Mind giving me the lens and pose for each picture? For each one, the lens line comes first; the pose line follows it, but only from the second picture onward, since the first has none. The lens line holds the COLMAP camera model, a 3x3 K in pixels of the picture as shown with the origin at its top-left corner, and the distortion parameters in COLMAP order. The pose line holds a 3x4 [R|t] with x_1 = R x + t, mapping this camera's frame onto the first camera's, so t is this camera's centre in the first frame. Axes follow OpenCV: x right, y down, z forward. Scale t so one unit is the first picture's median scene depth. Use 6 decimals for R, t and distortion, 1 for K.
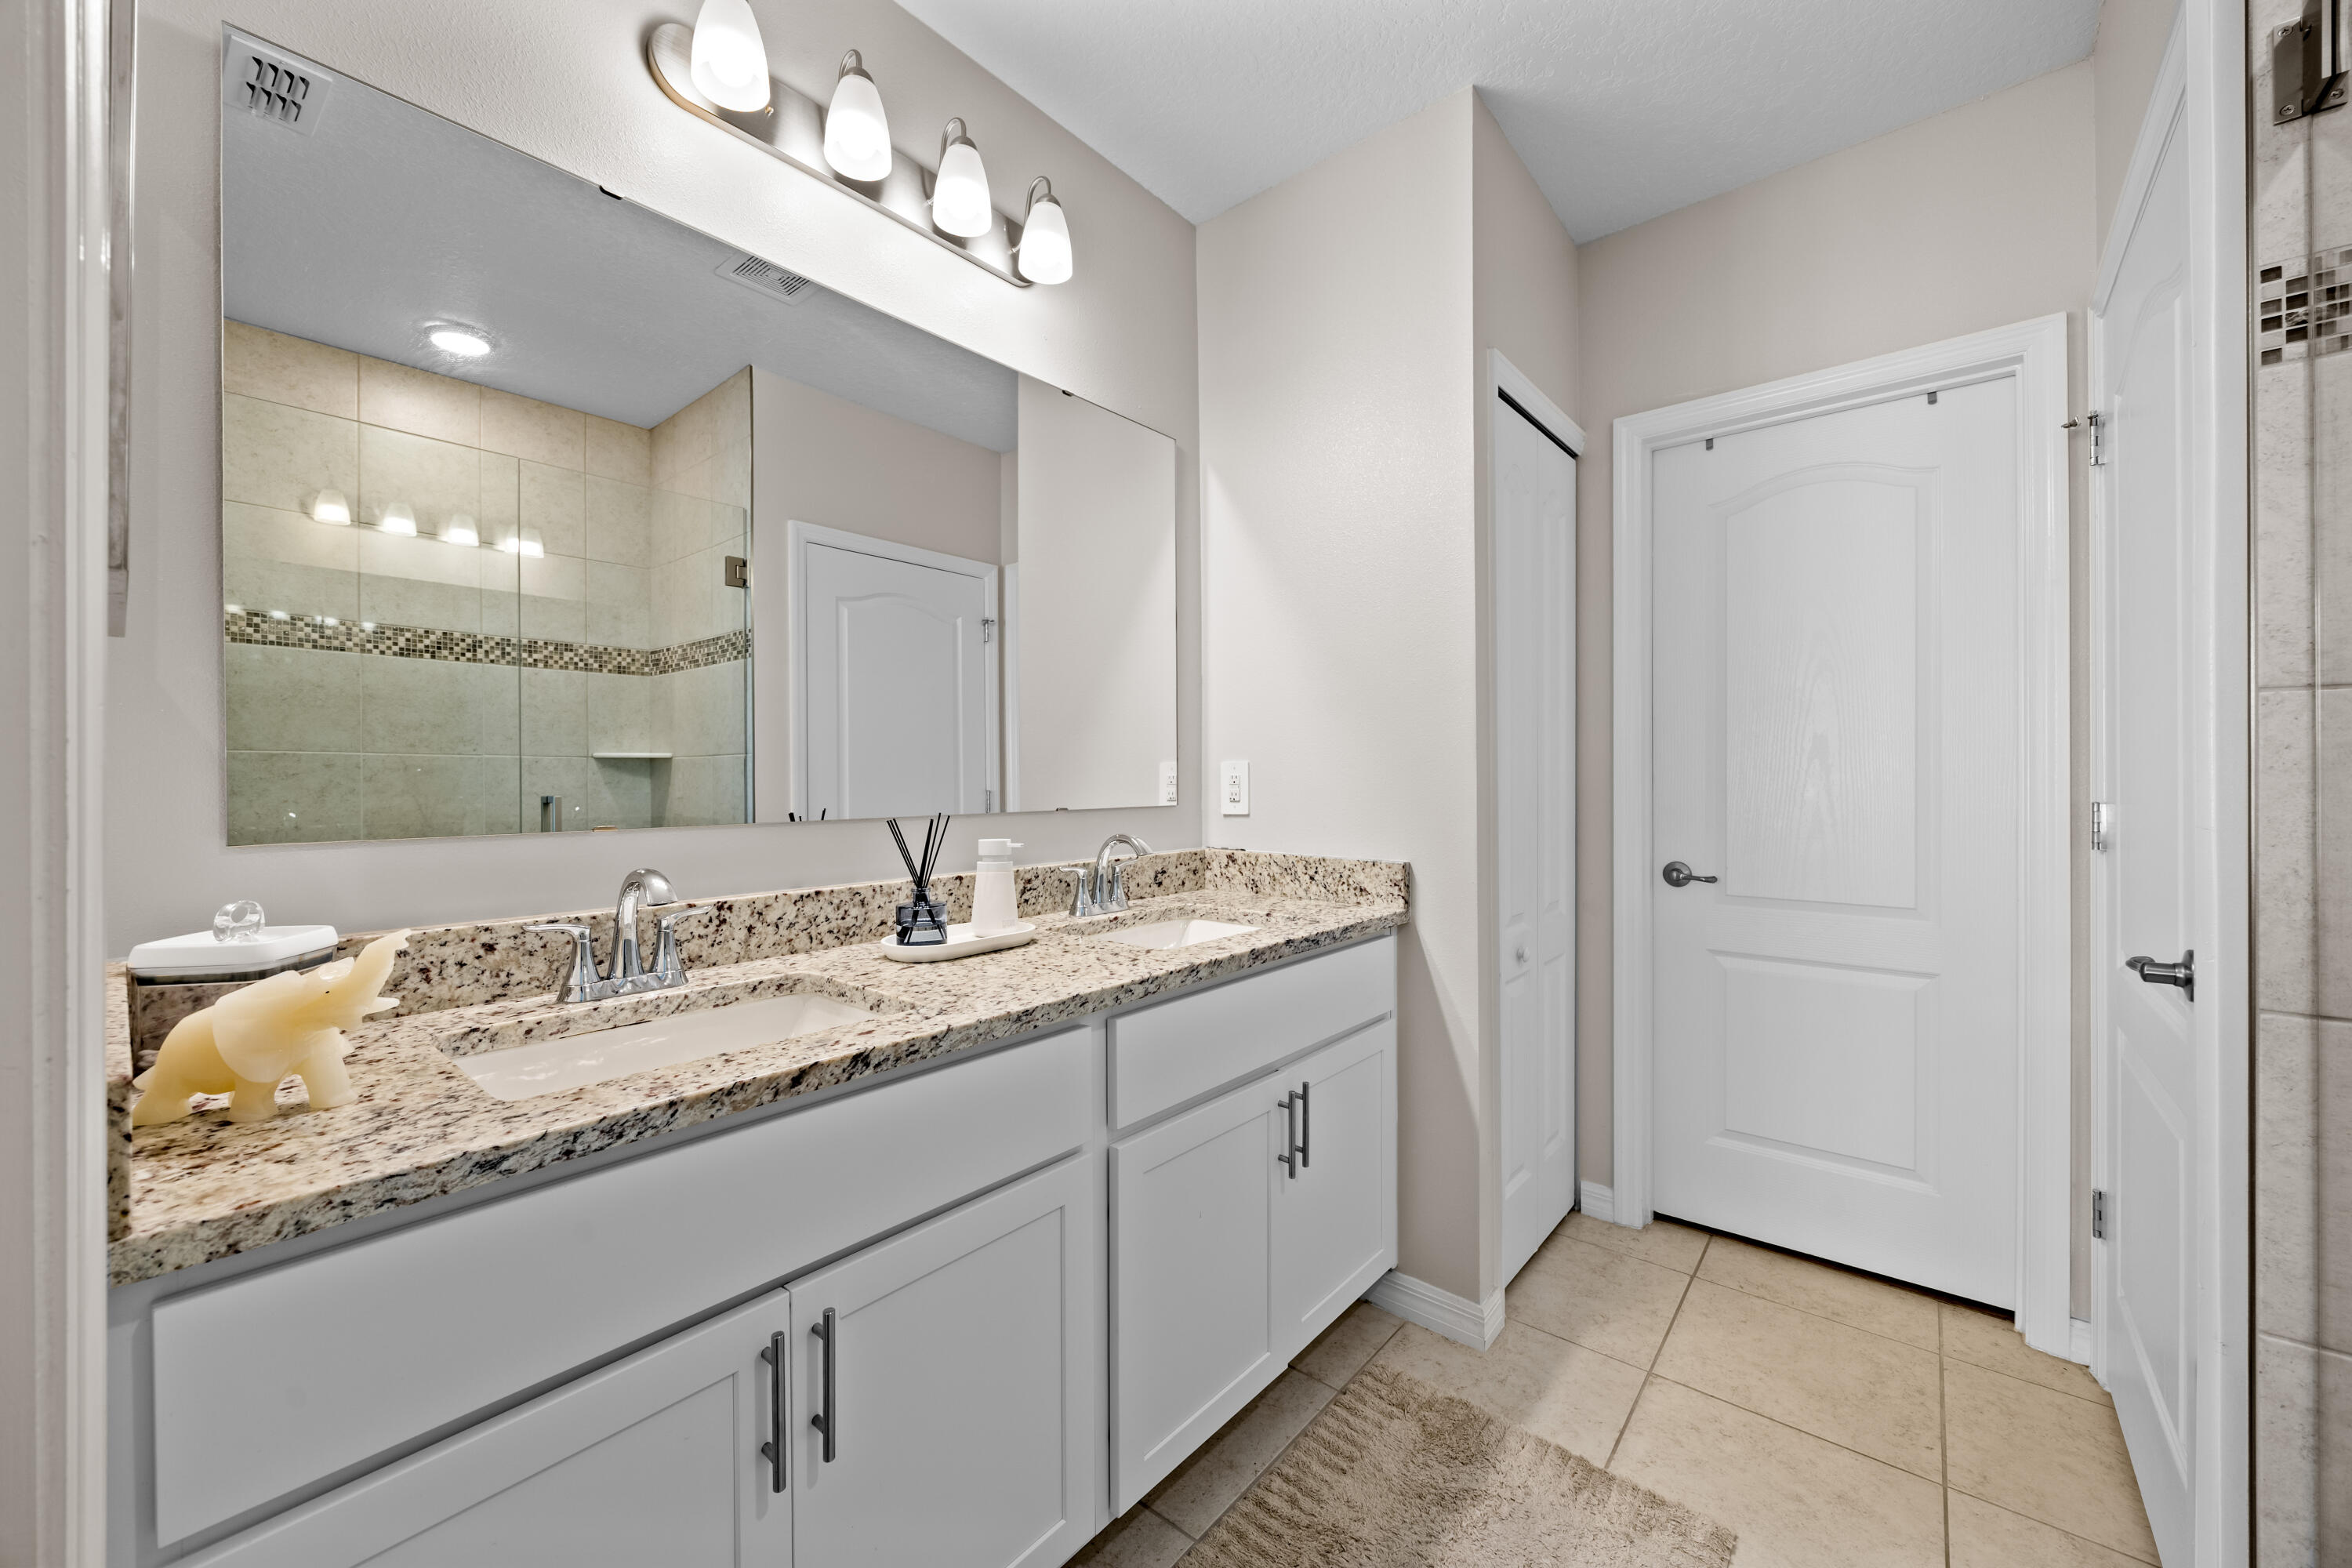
lens RADIAL K [[907.6, 0, 1166.8], [0, 907.6, 774.6], [0, 0, 1]] dist [0.001016, 0.000357]
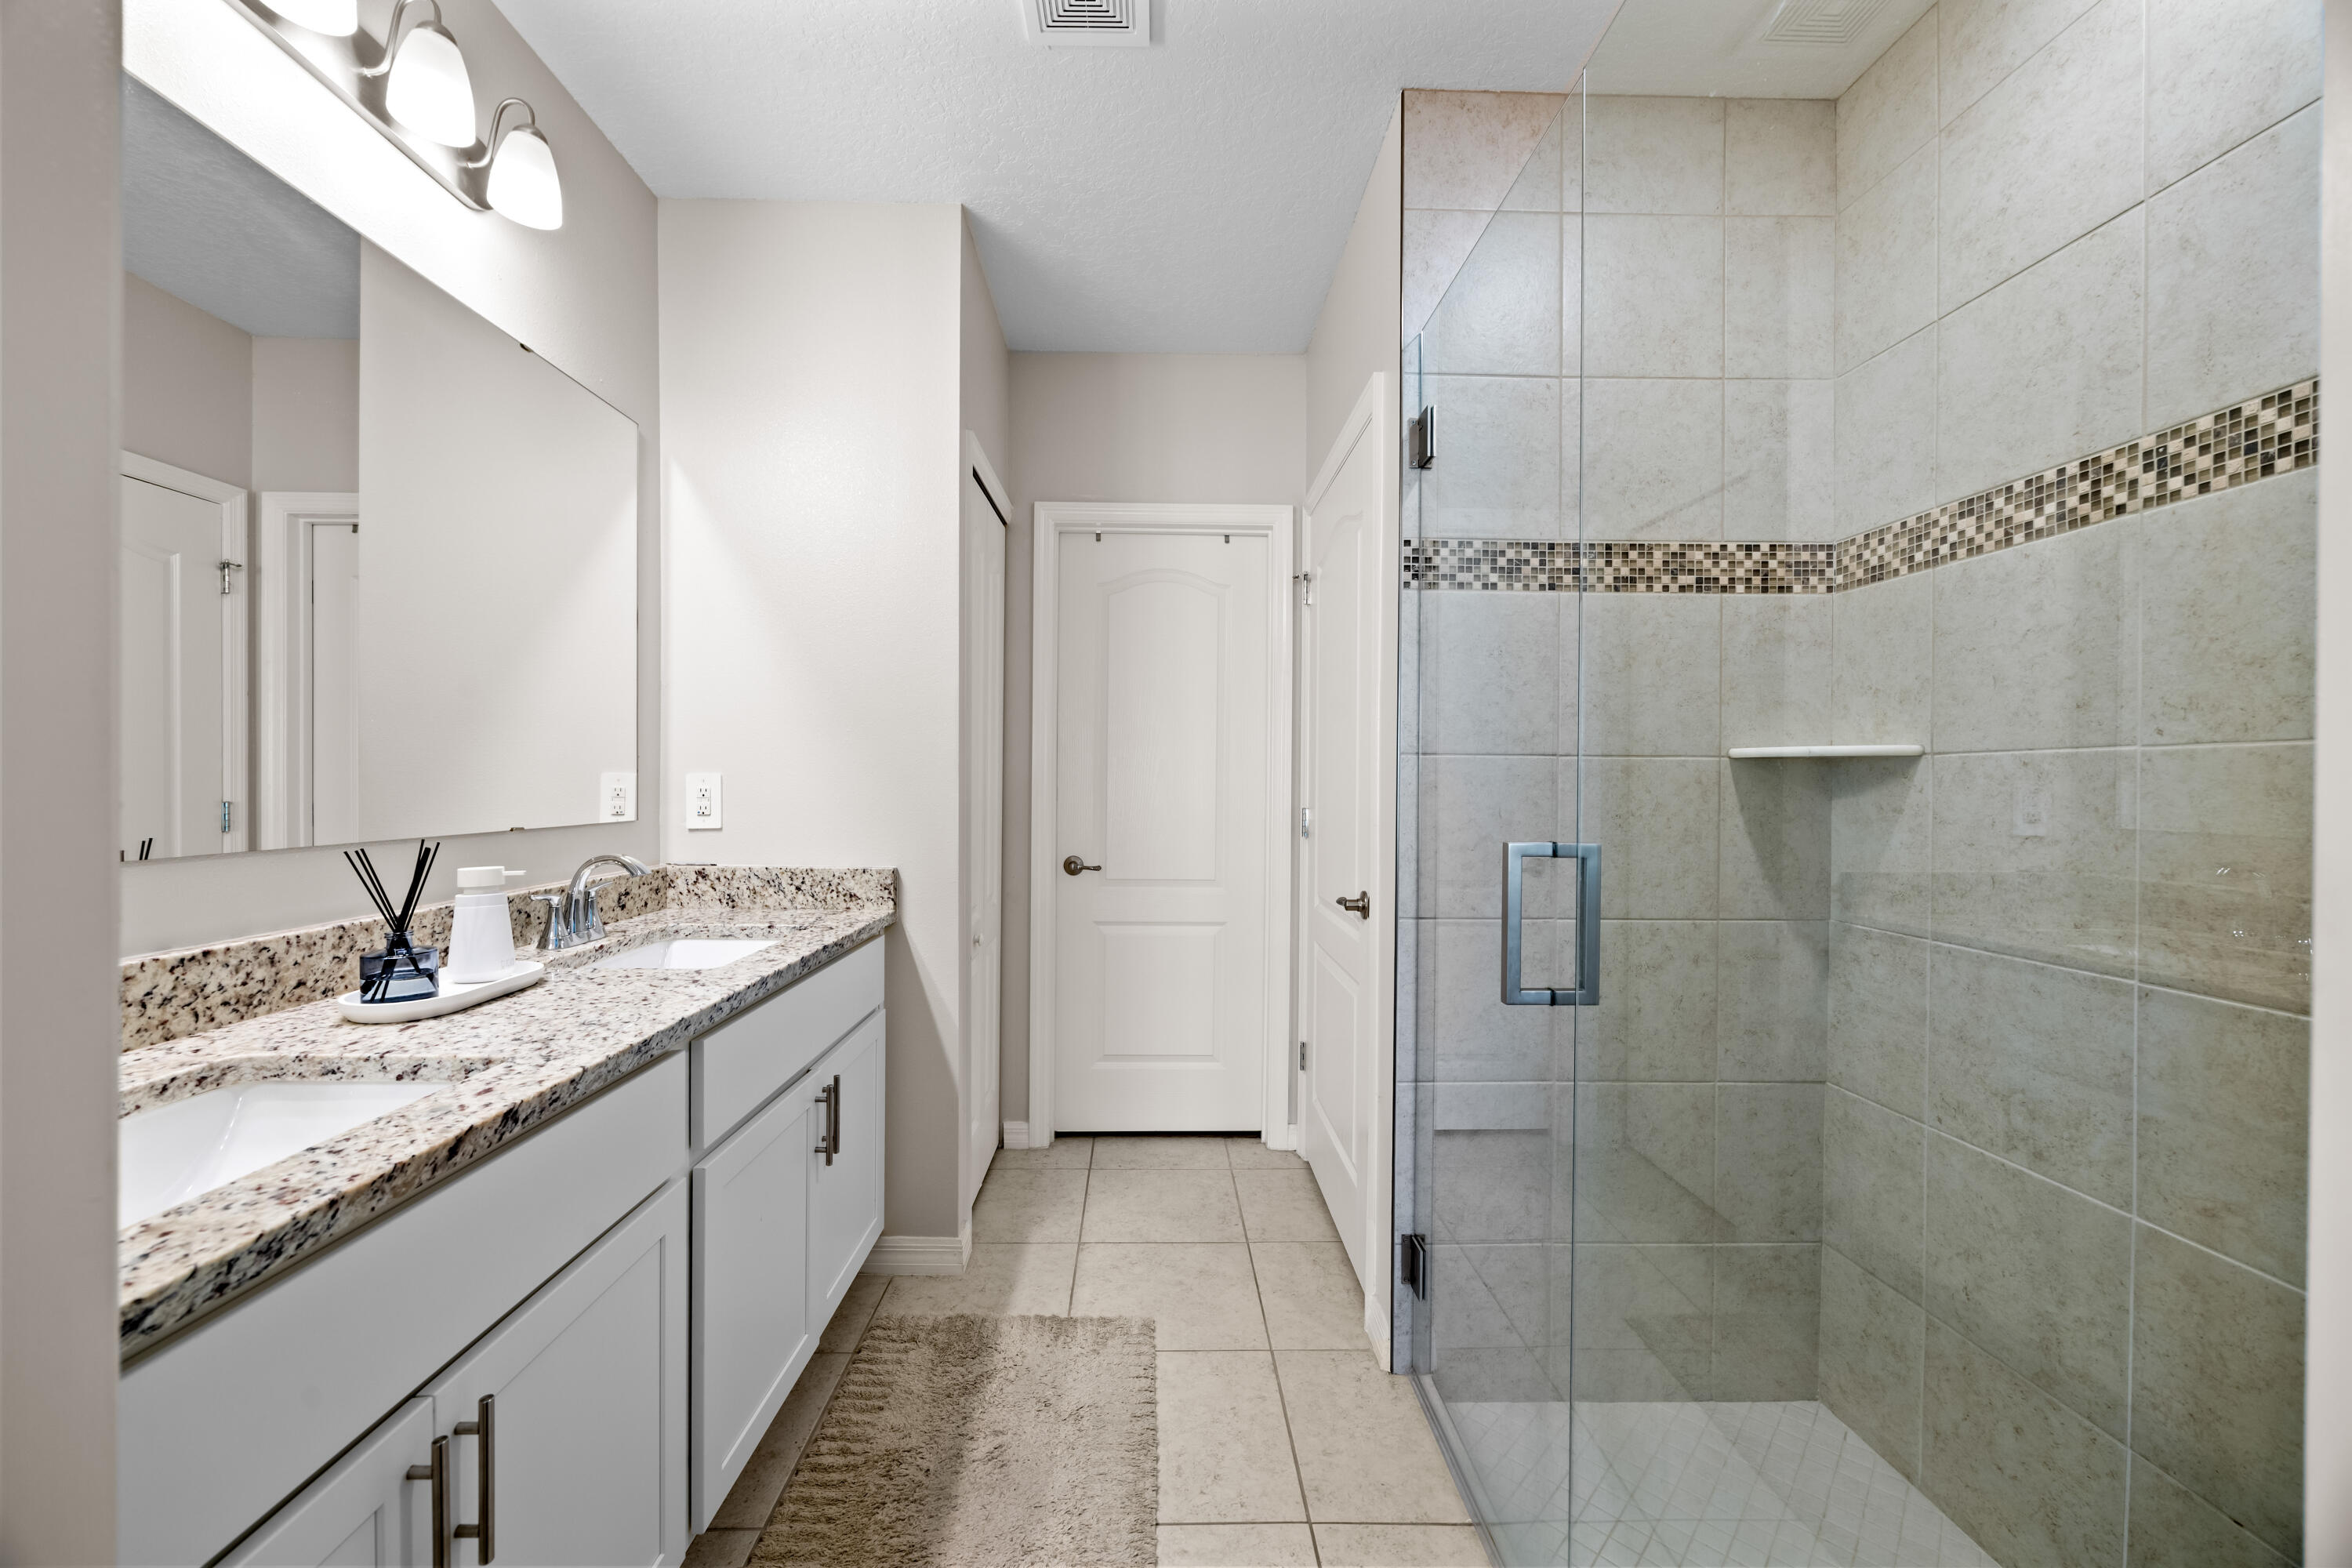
lens RADIAL K [[907.6, 0, 1170.5], [0, 907.6, 781.9], [0, 0, 1]] dist [0.001016, 0.000357]
pose [[0.743879, 0.007417, 0.668273, -0.285522], [-0.011738, 0.999929, 0.001969, -0.019389], [-0.668211, -0.009309, 0.743913, -0.072960]]
